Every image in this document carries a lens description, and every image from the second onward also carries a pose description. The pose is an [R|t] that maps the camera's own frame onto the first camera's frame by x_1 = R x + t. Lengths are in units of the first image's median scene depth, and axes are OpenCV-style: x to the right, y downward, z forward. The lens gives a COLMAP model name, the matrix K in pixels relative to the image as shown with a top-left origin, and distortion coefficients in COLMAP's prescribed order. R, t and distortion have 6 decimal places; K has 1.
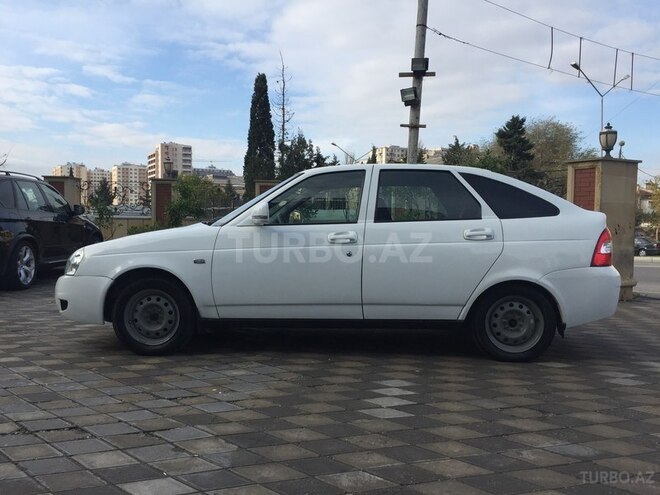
lens RADIAL K [[570.7, 0, 328.7], [0, 570.7, 247.1], [0, 0, 1]] dist [0.086200, -0.124794]
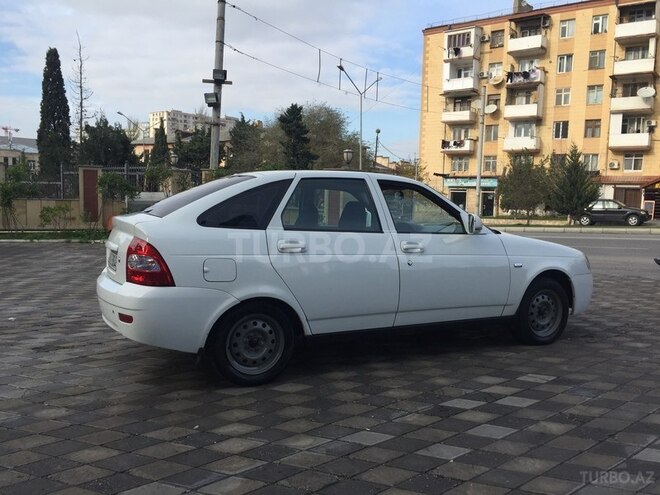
lens RADIAL K [[570.7, 0, 332.0], [0, 570.7, 251.4], [0, 0, 1]] dist [0.086200, -0.124794]
pose [[0.929996, -0.026928, 0.366581, -0.289174], [0.003885, 0.997977, 0.063452, -0.052662], [-0.367548, -0.057586, 0.928220, -0.931095]]
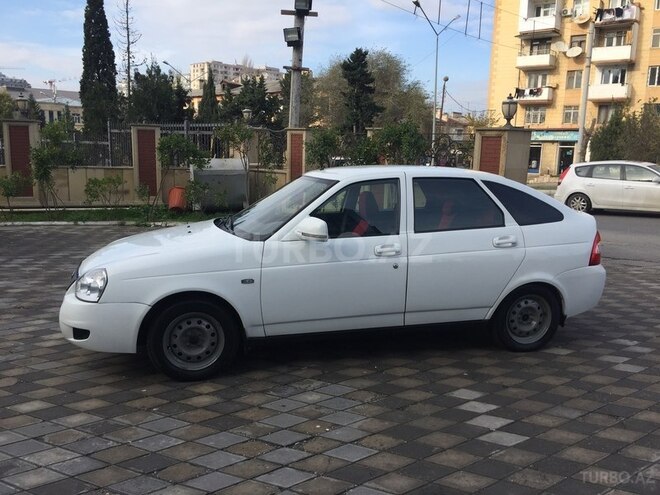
lens RADIAL K [[570.7, 0, 331.6], [0, 570.7, 248.3], [0, 0, 1]] dist [0.086200, -0.124794]
pose [[0.952983, -0.045267, 0.299623, -0.368957], [0.003491, 0.990354, 0.138517, -0.157813], [-0.303003, -0.130958, 0.943949, 0.069682]]
